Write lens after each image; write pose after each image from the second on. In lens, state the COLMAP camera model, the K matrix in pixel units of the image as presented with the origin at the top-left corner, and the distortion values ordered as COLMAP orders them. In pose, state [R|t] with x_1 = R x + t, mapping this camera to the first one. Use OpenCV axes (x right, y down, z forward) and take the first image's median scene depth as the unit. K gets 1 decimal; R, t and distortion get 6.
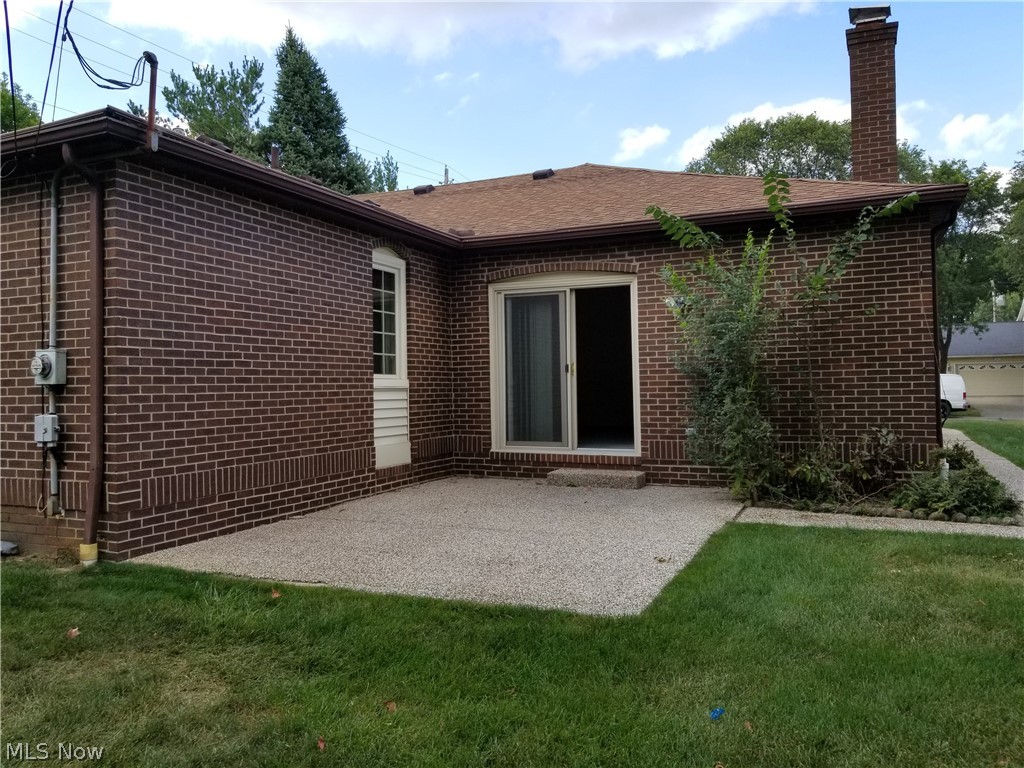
lens RADIAL K [[795.0, 0, 511.3], [0, 795.0, 348.7], [0, 0, 1]] dist [0.074528, -0.087120]
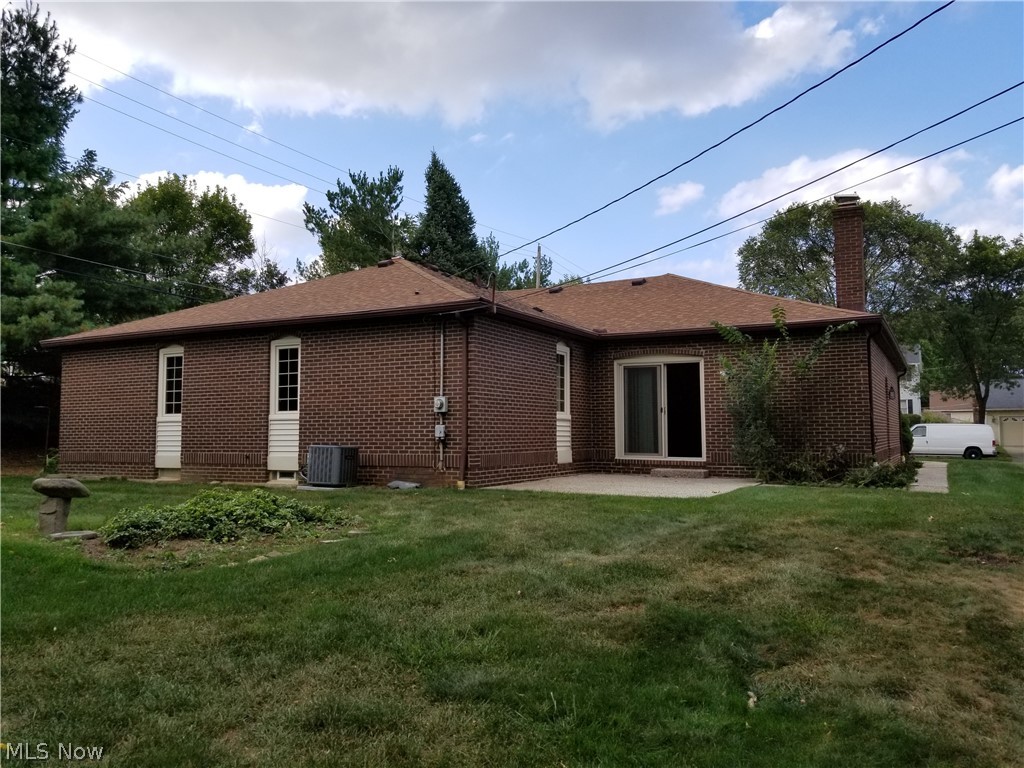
lens RADIAL K [[795.0, 0, 501.7], [0, 795.0, 363.8], [0, 0, 1]] dist [0.074528, -0.087120]
pose [[0.996227, 0.008931, -0.086320, -0.130802], [-0.012332, 0.999166, -0.038938, -0.004152], [0.085900, 0.039856, 0.995506, -0.772571]]
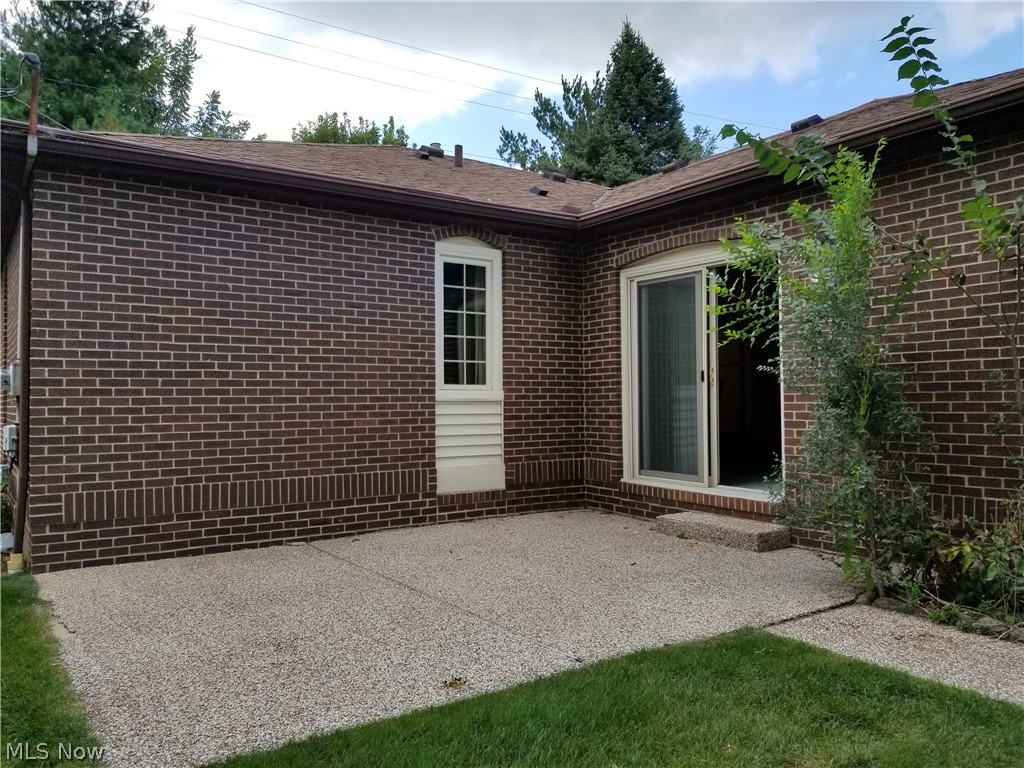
lens RADIAL K [[795.0, 0, 515.3], [0, 795.0, 367.5], [0, 0, 1]] dist [0.074528, -0.087120]
pose [[0.843149, -0.011965, -0.537547, 0.336894], [0.019792, 0.999765, 0.008790, 0.007134], [0.537316, -0.018051, 0.843188, 0.295038]]
